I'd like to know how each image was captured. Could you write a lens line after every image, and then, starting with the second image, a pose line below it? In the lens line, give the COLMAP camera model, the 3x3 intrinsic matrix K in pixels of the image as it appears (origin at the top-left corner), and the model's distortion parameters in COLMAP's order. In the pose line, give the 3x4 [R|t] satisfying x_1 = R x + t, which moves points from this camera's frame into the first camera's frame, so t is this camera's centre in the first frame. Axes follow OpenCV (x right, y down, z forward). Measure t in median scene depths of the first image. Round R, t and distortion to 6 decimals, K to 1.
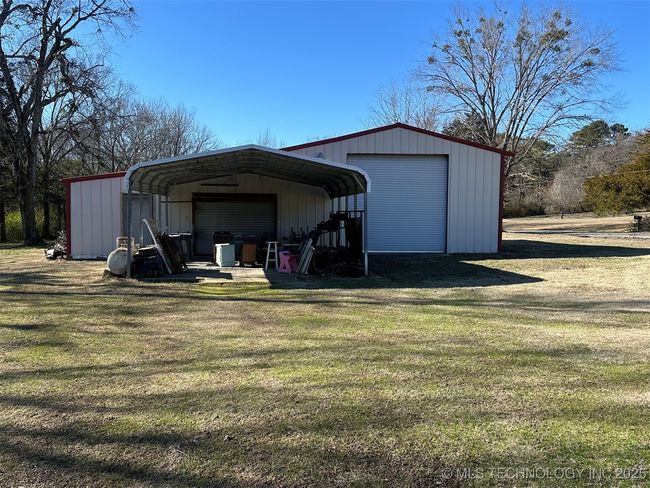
lens RADIAL K [[586.8, 0, 324.1], [0, 586.8, 243.6], [0, 0, 1]] dist [0.012585, 0.005430]
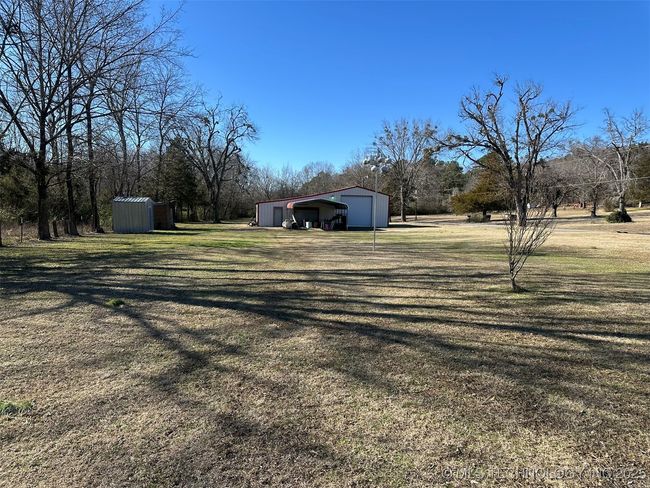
lens RADIAL K [[455.3, 0, 325.6], [0, 455.3, 244.6], [0, 0, 1]] dist [-0.001003, -0.000058]
pose [[0.998918, 0.012542, 0.044781, -0.174892], [-0.013784, 0.999526, 0.027515, 0.057363], [-0.044414, -0.028103, 0.998618, -1.741278]]
